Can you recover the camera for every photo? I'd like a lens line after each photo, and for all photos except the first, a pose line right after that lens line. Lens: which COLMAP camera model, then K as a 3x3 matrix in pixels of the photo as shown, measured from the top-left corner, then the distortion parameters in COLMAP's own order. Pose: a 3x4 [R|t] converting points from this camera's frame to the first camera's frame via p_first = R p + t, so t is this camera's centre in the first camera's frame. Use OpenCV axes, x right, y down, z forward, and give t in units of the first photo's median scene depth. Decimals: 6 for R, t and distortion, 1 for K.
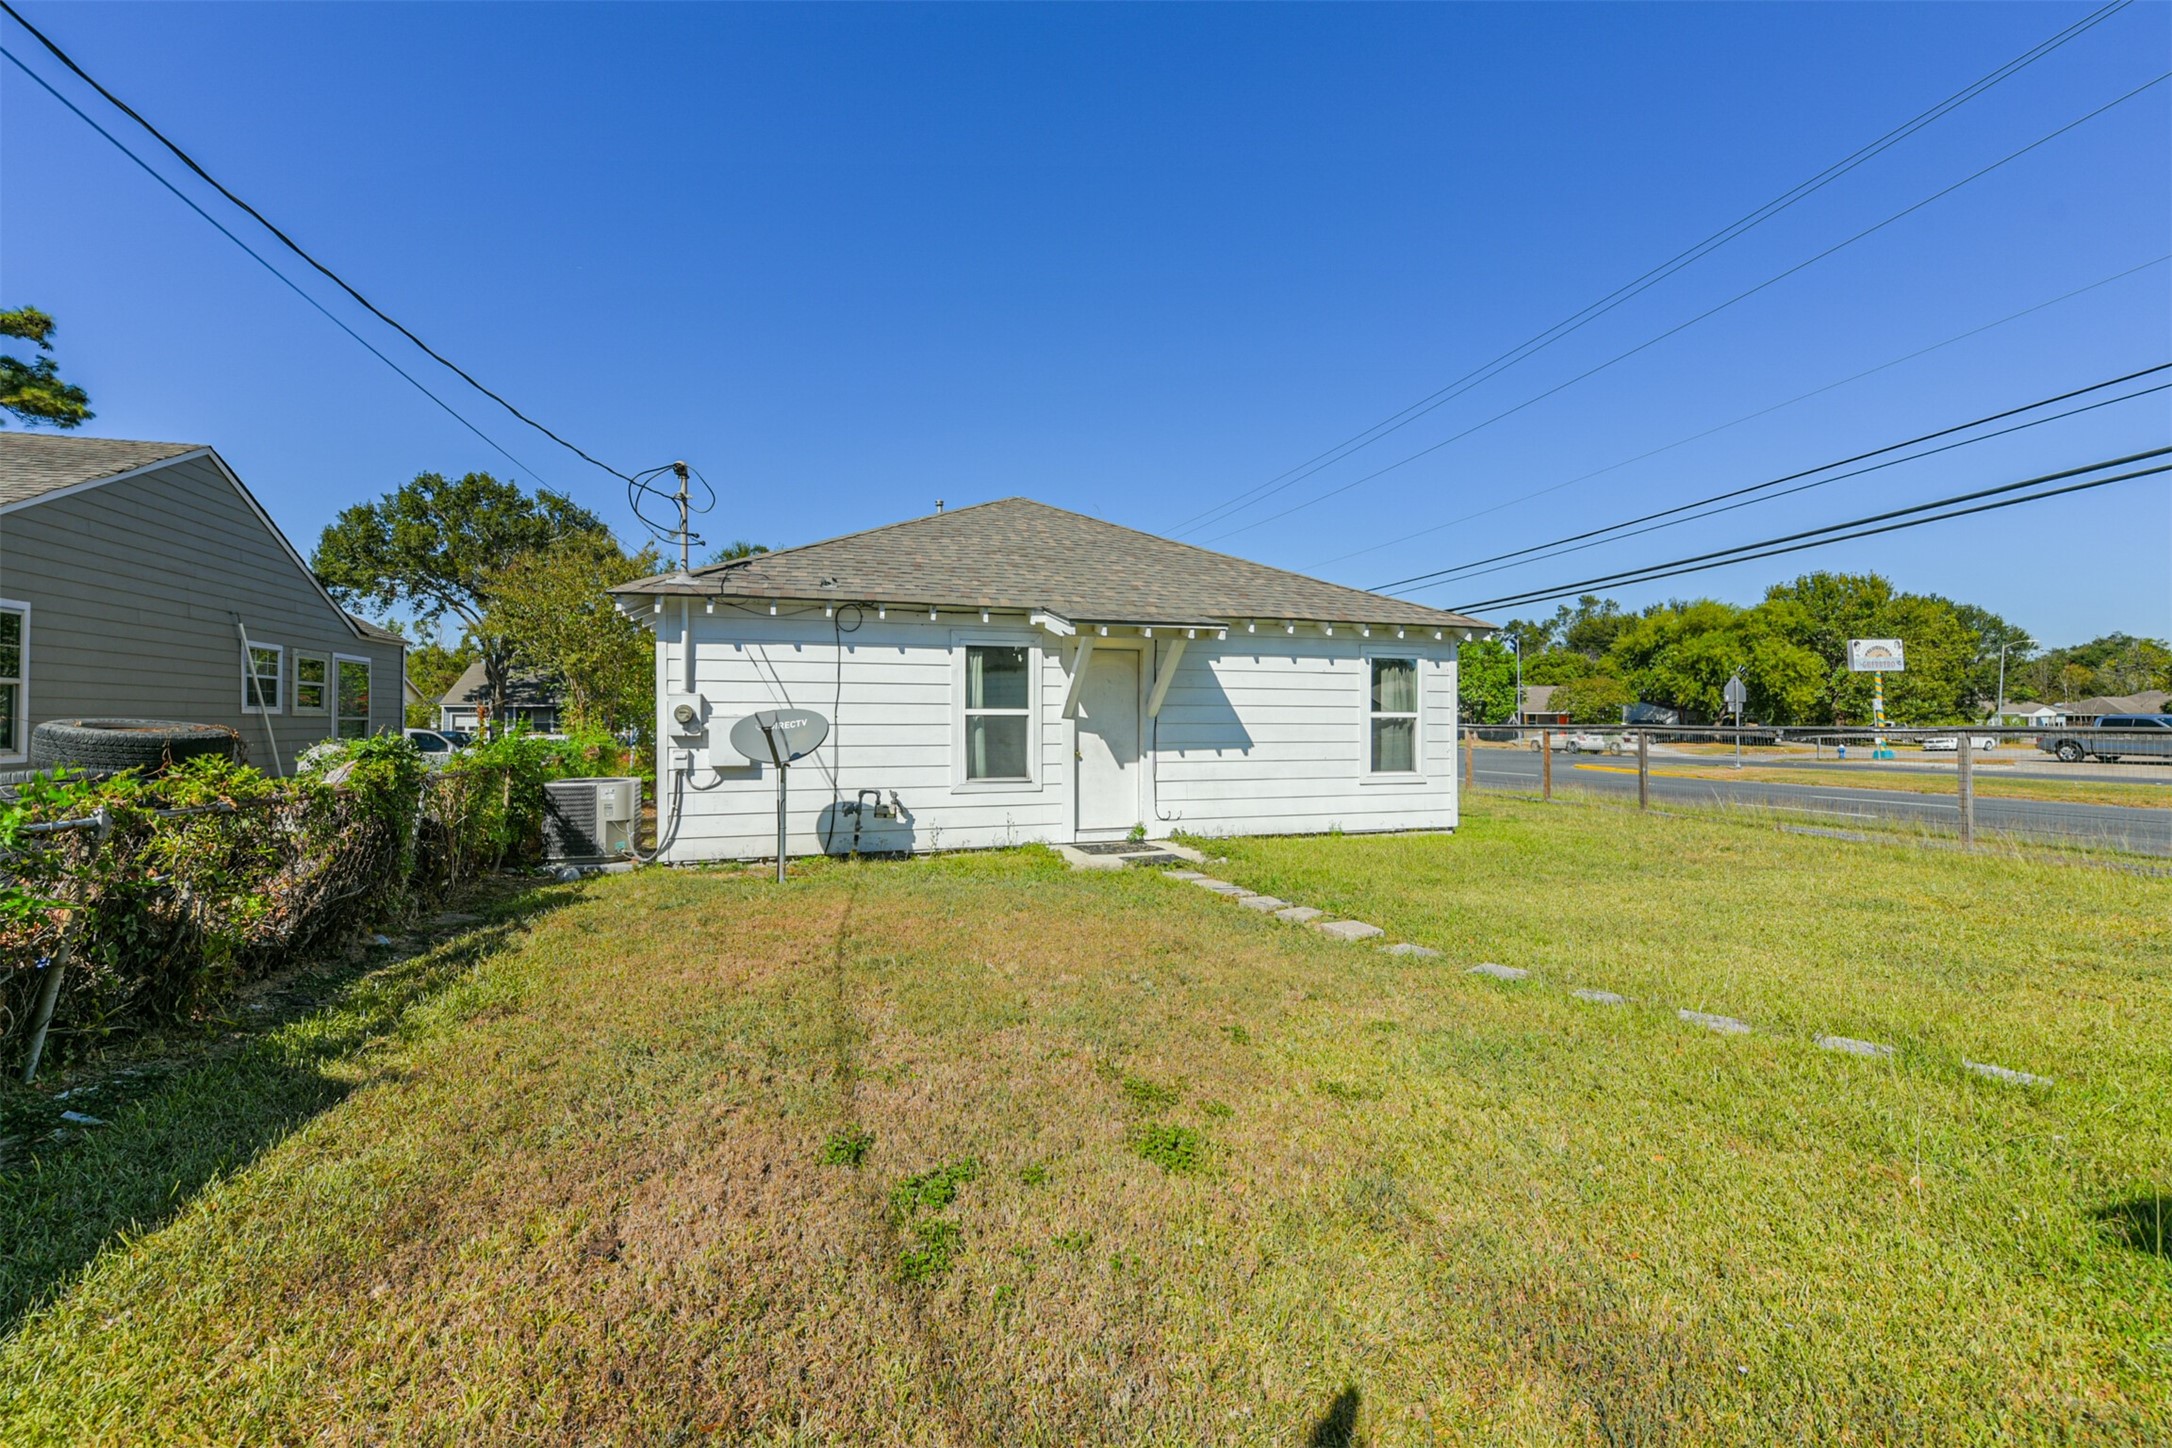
lens RADIAL K [[858.9, 0, 1081.8], [0, 858.9, 720.4], [0, 0, 1]] dist [0.003328, -0.000311]
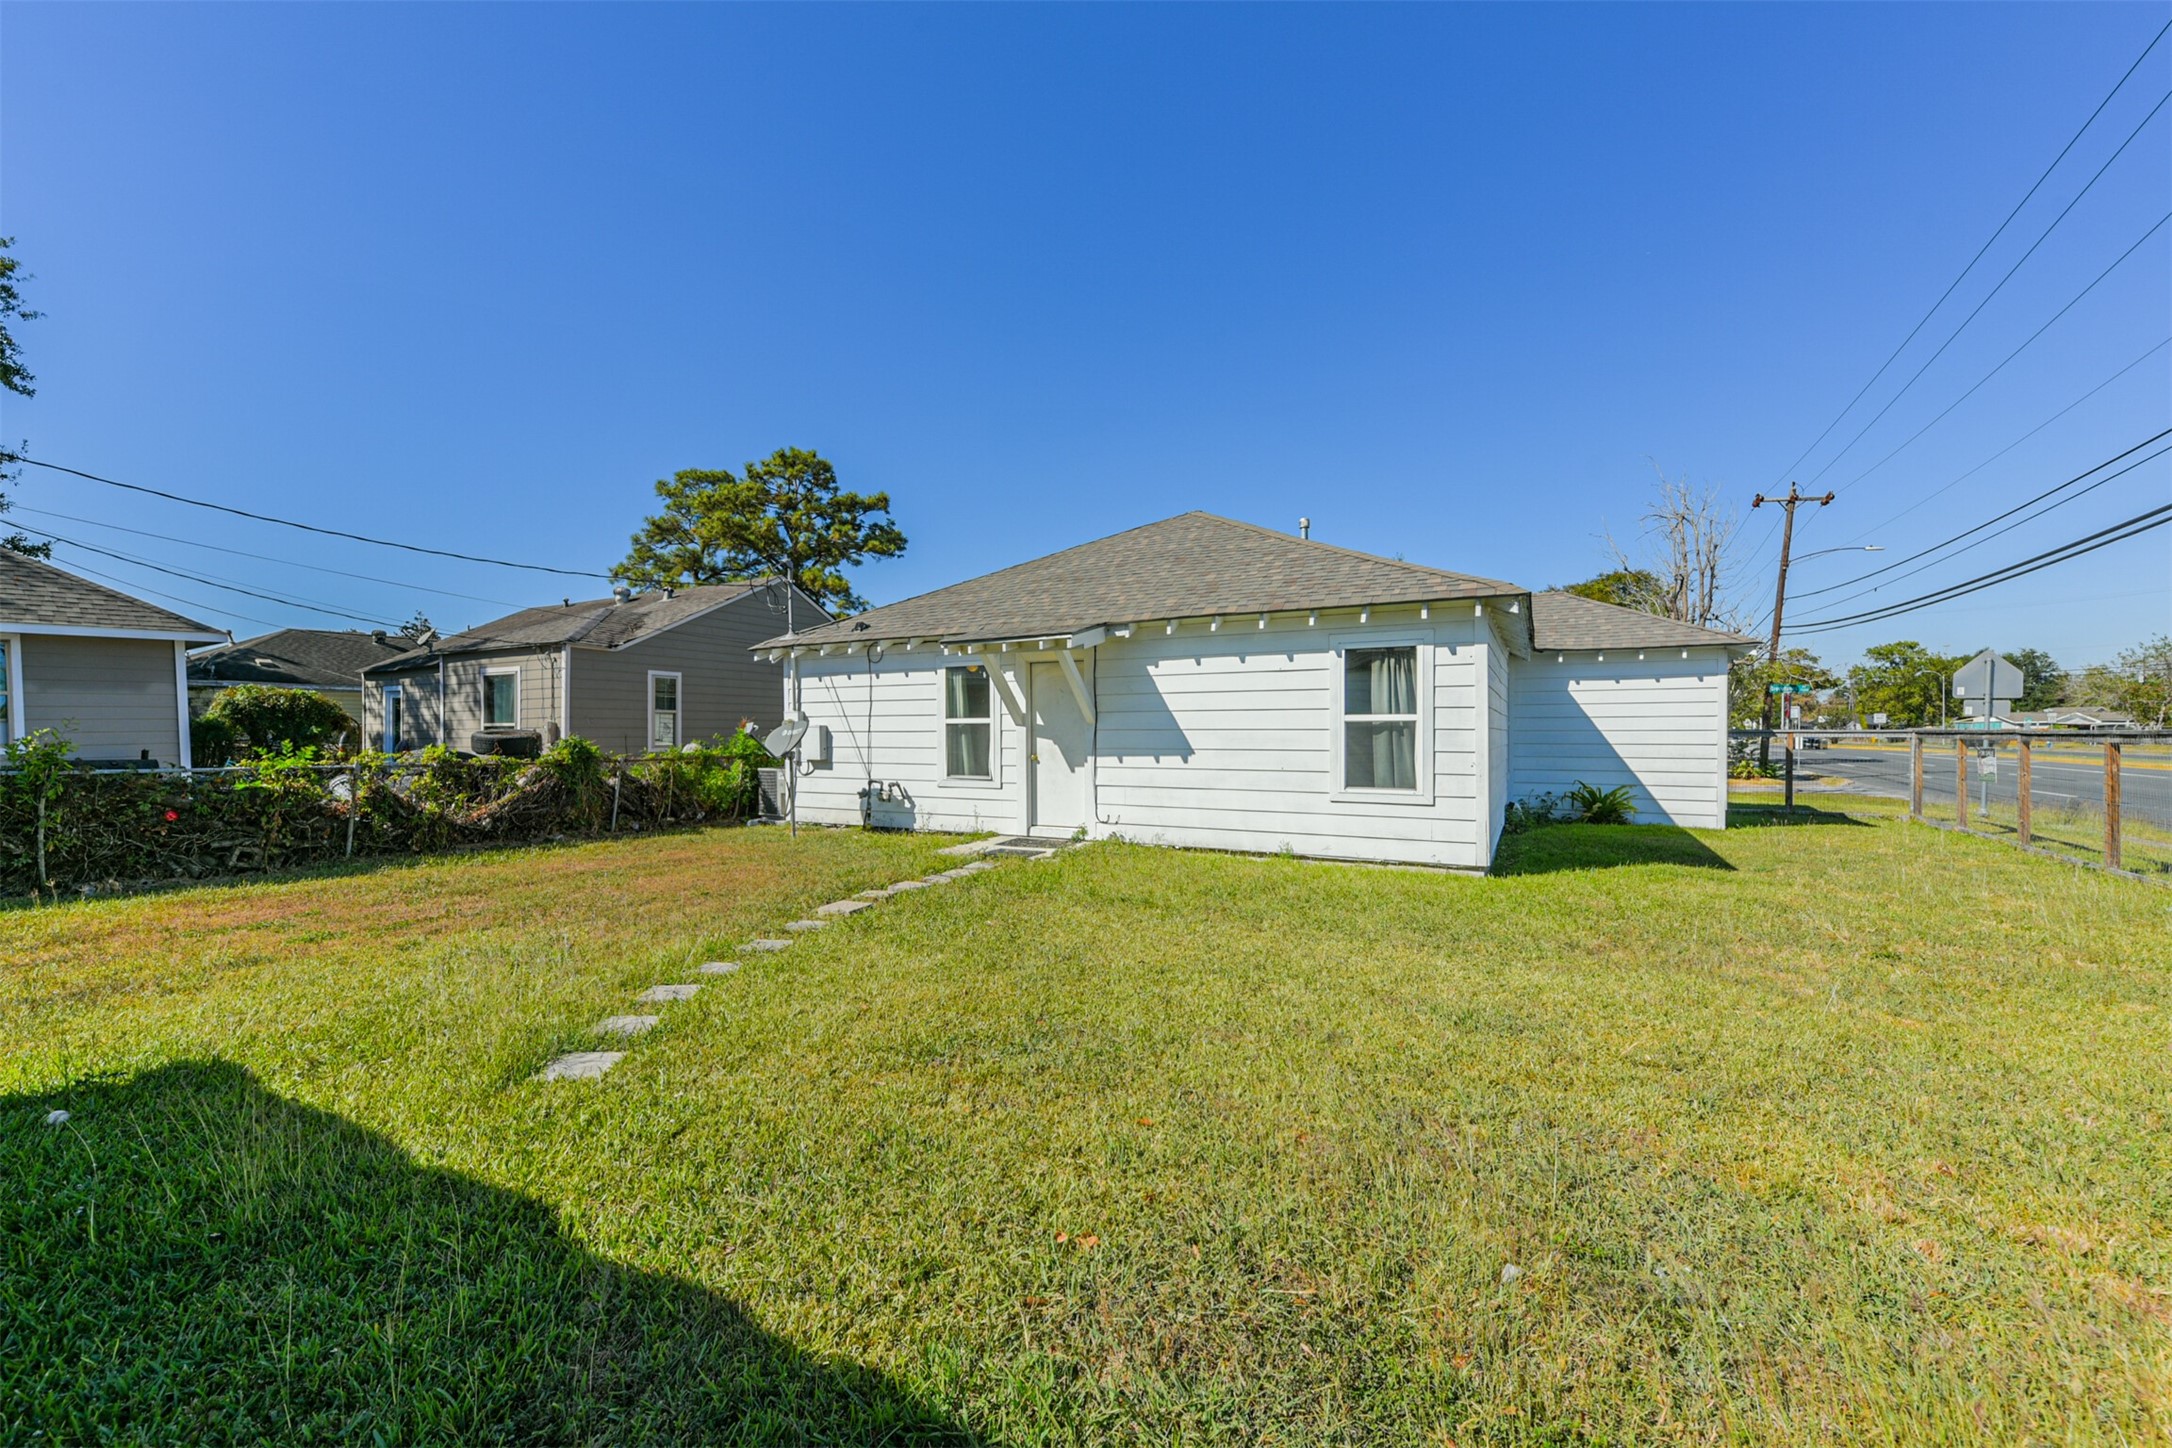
lens RADIAL K [[858.9, 0, 1070.7], [0, 858.9, 734.9], [0, 0, 1]] dist [0.003328, -0.000311]
pose [[0.687546, 0.000288, -0.726140, 0.822749], [0.006656, 0.999955, 0.006698, 0.002621], [0.726110, -0.009438, 0.687514, 0.260406]]
